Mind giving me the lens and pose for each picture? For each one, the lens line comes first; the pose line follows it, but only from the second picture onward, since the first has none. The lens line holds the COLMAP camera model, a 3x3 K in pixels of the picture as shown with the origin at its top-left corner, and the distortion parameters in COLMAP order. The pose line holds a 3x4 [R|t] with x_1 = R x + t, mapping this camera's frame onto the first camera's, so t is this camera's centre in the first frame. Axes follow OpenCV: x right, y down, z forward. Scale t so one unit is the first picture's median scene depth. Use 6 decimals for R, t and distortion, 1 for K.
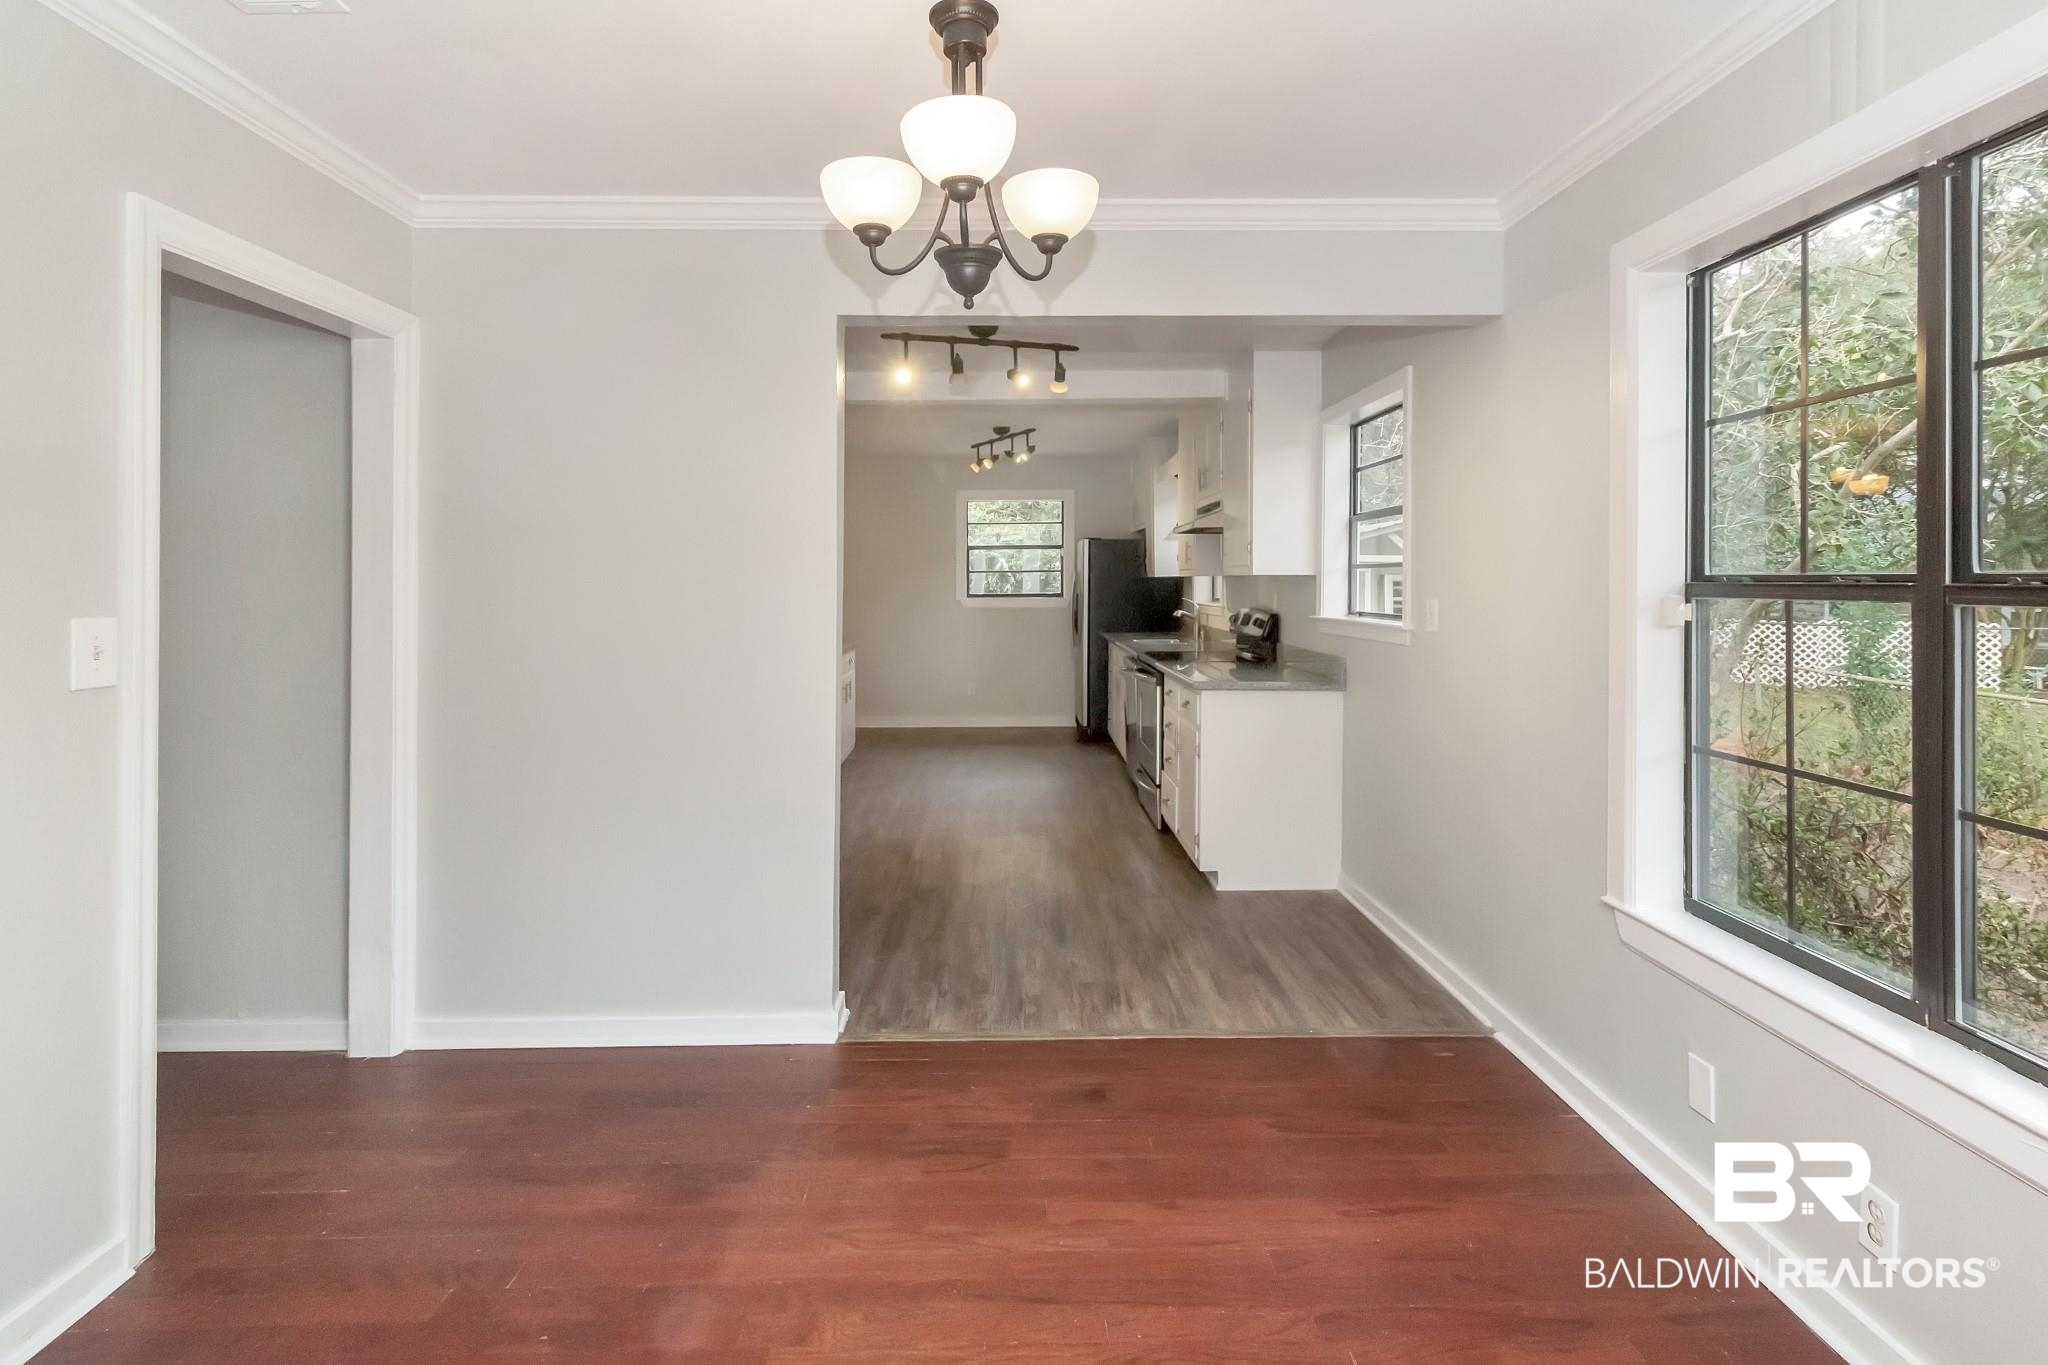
lens RADIAL K [[947.5, 0, 1000.0], [0, 947.5, 581.8], [0, 0, 1]] dist [-0.001554, -0.000738]
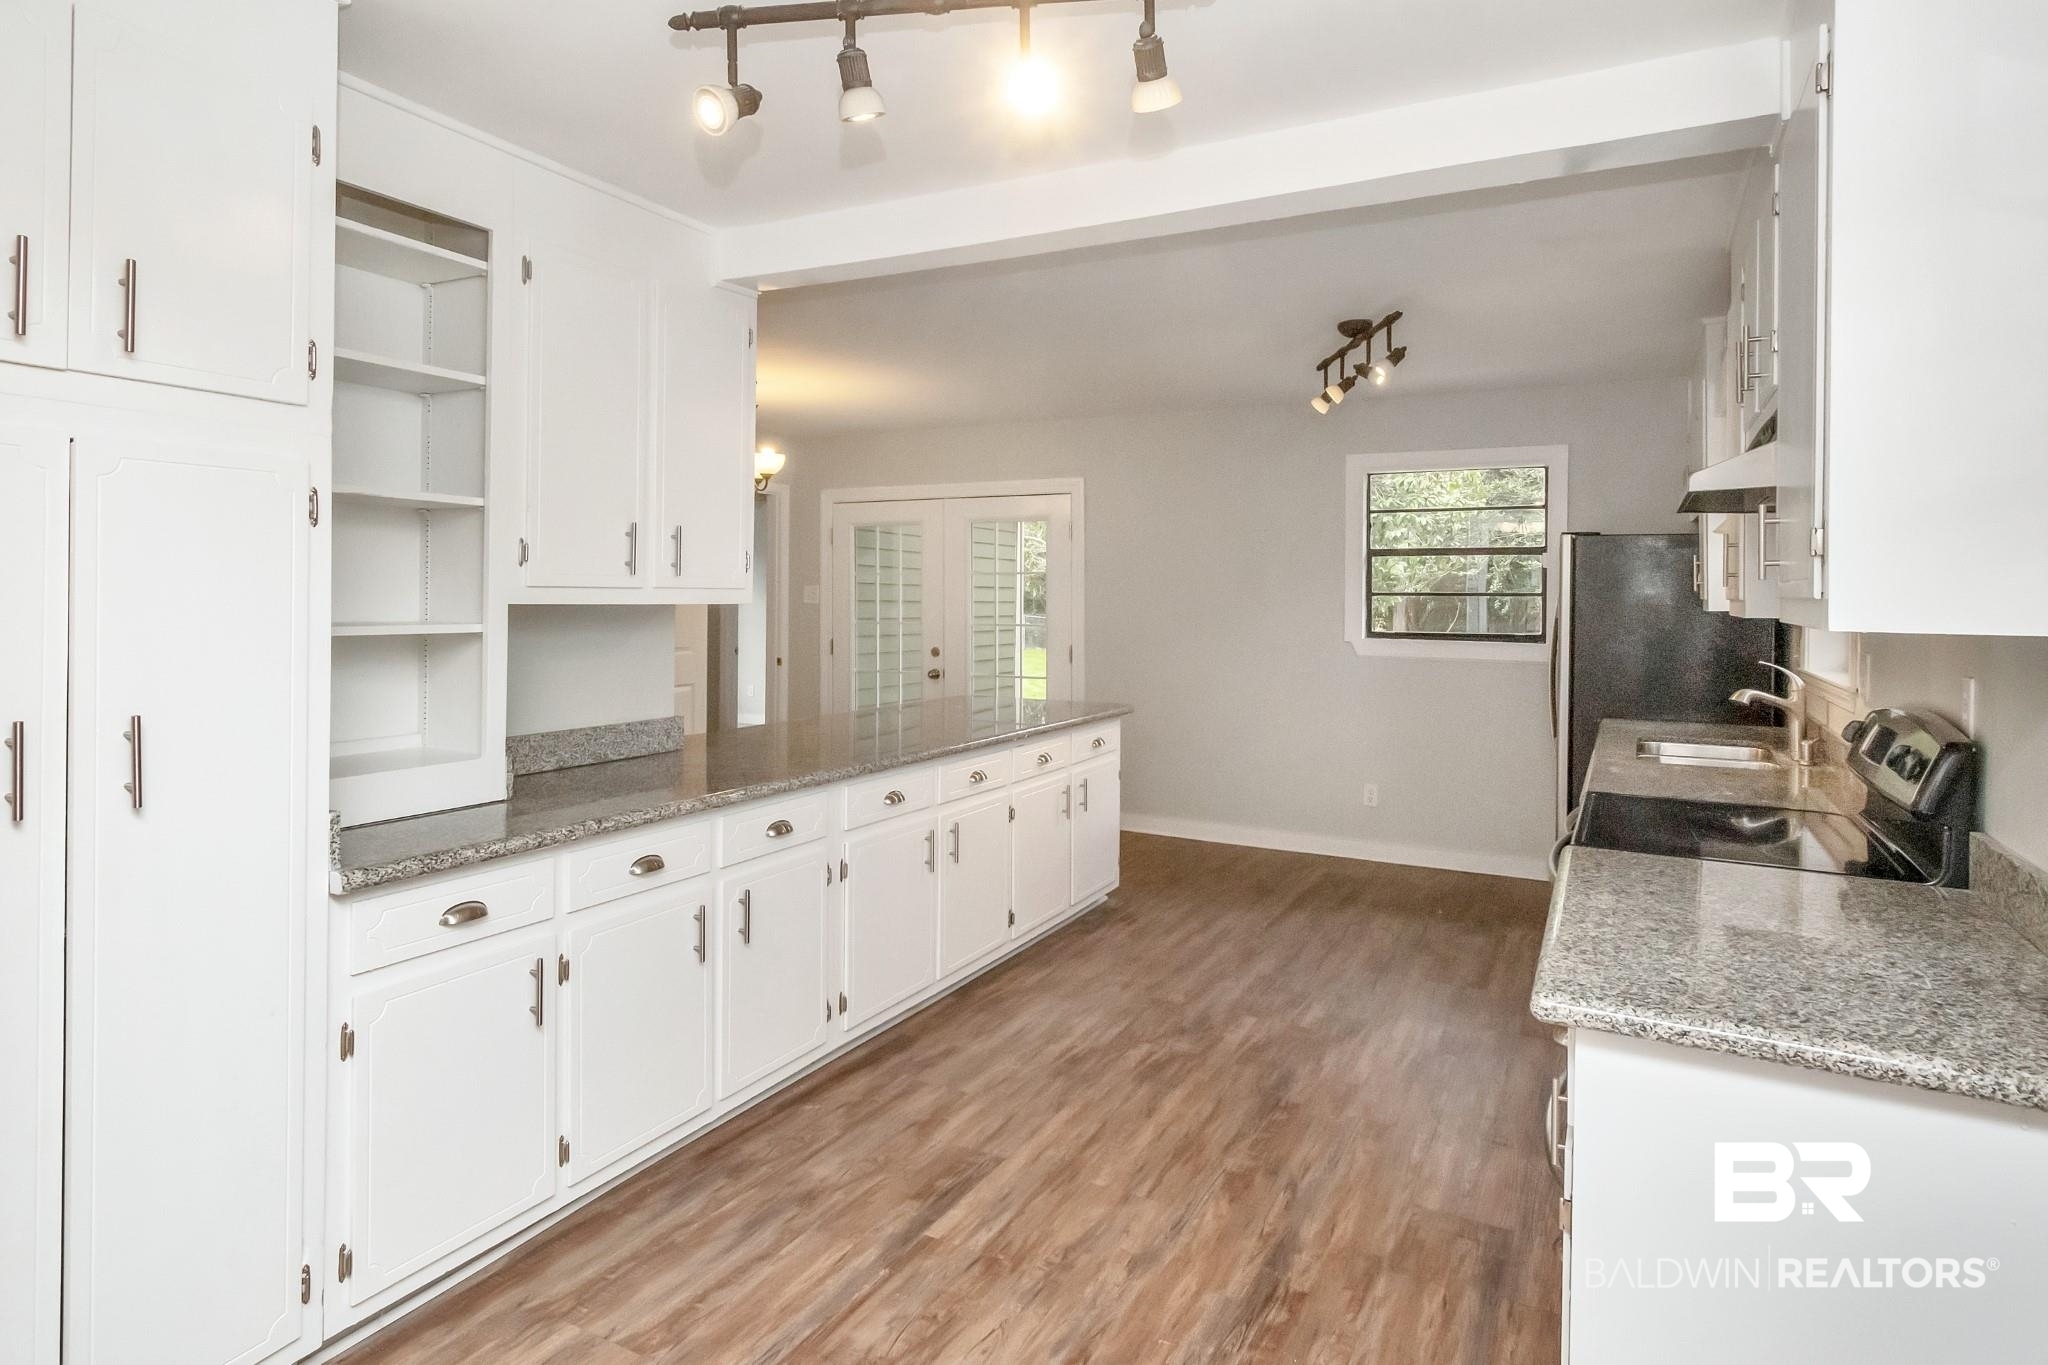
lens RADIAL K [[1128.5, 0, 1025.8], [0, 1128.5, 593.5], [0, 0, 1]] dist [-0.000561, -0.000265]
pose [[0.884603, 0.005862, -0.466309, 0.129897], [-0.008223, 0.999962, -0.003029, -0.009163], [0.466273, 0.006513, 0.884617, 0.355679]]
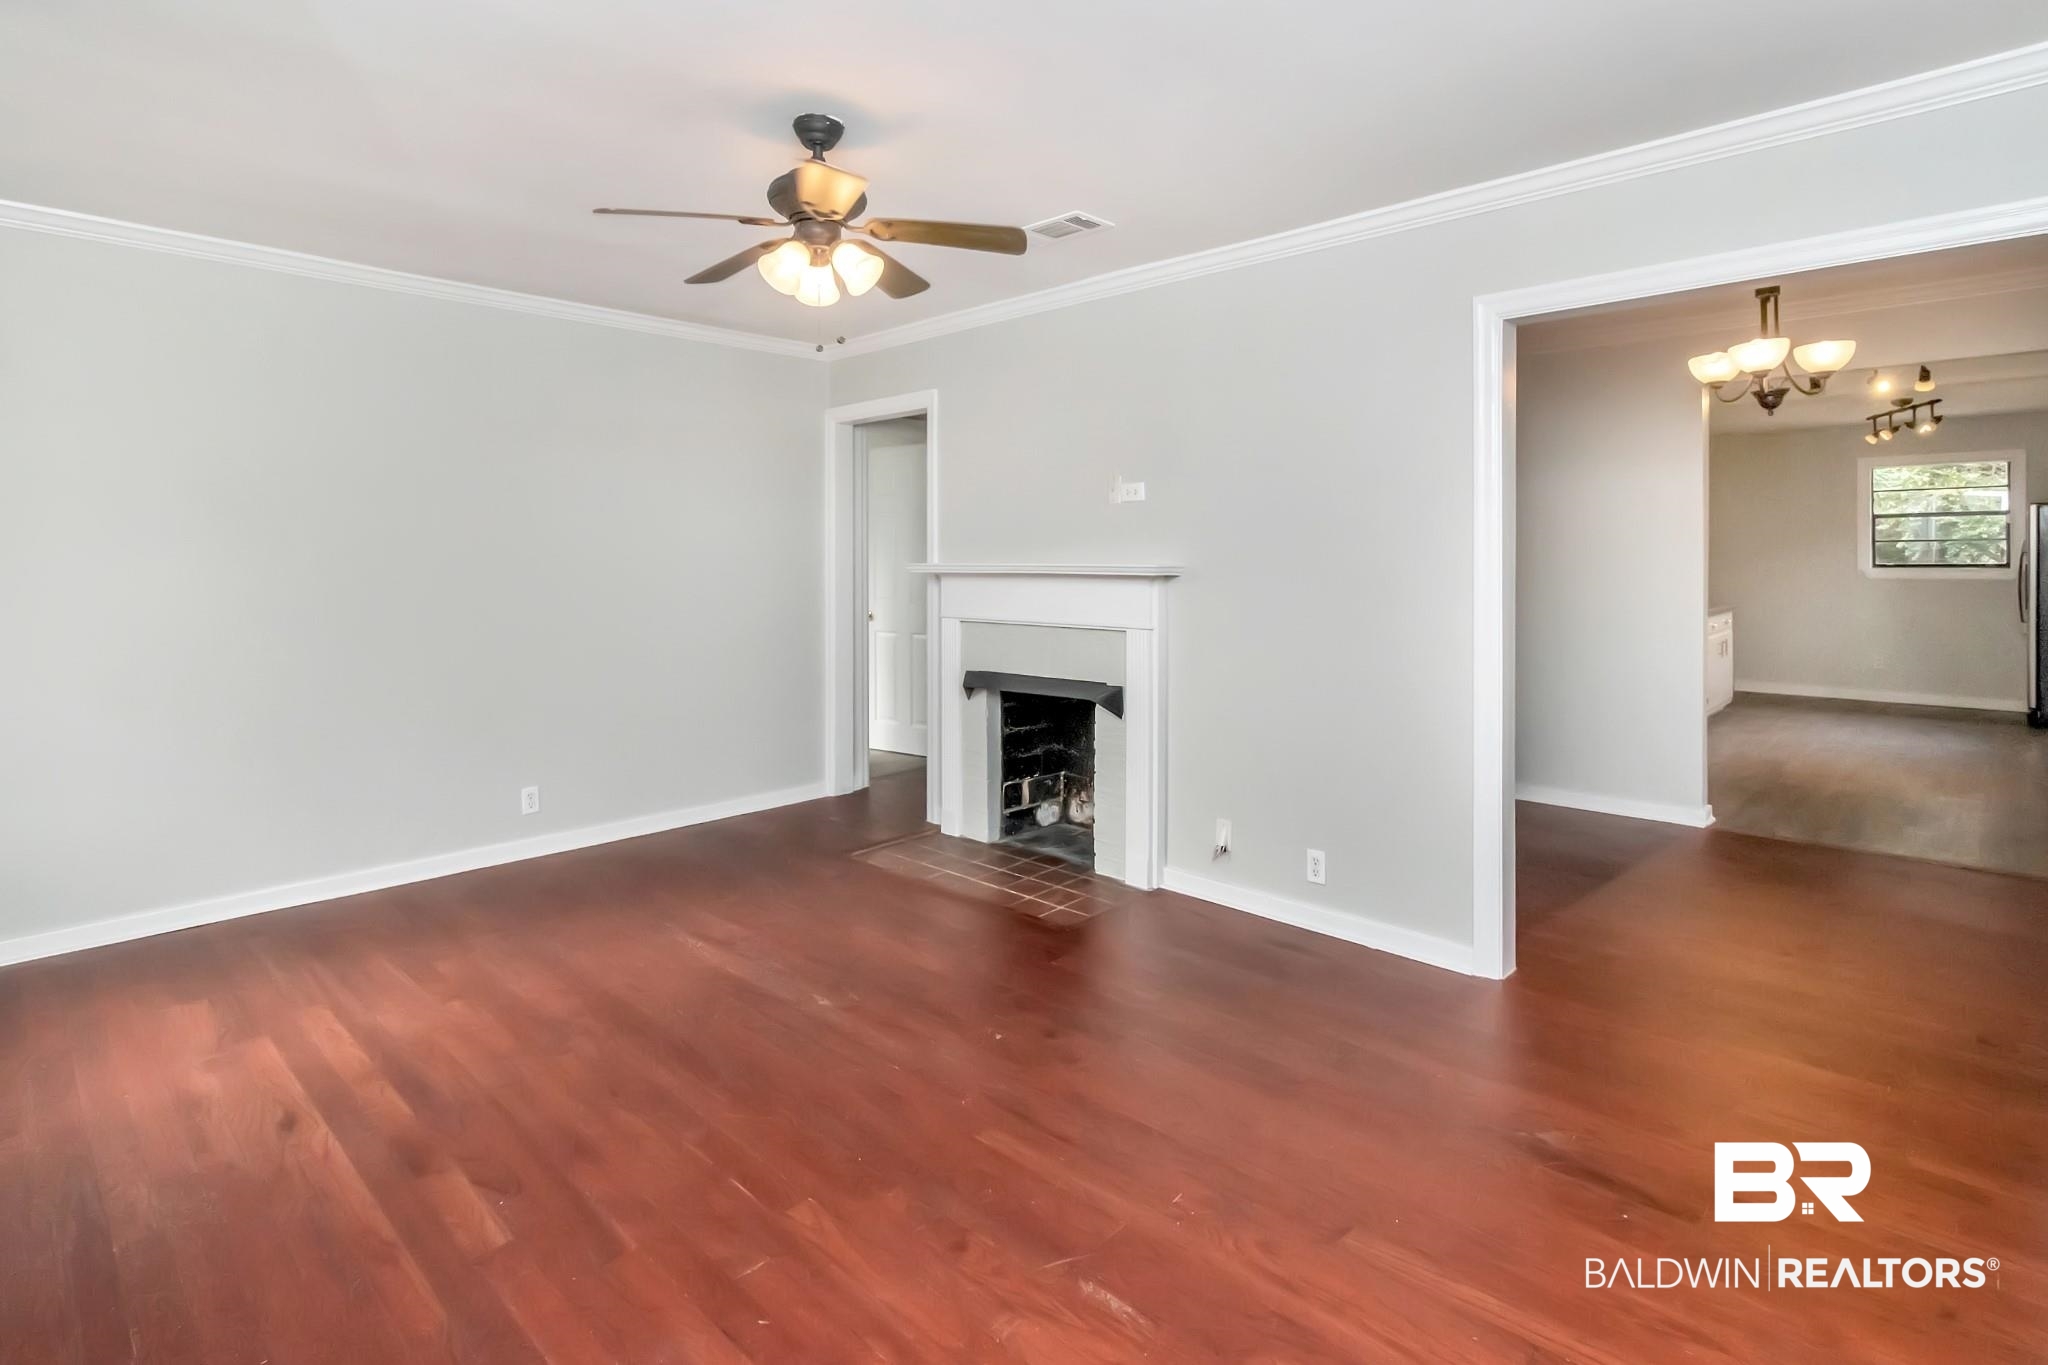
lens RADIAL K [[1006.1, 0, 1025.6], [0, 1006.1, 557.5], [0, 0, 1]] dist [-0.000045, -0.000211]
pose [[0.714257, -0.001535, -0.699882, 0.083429], [0.001059, 0.999999, -0.001112, 0.007630], [0.699883, 0.000053, 0.714257, -0.423505]]
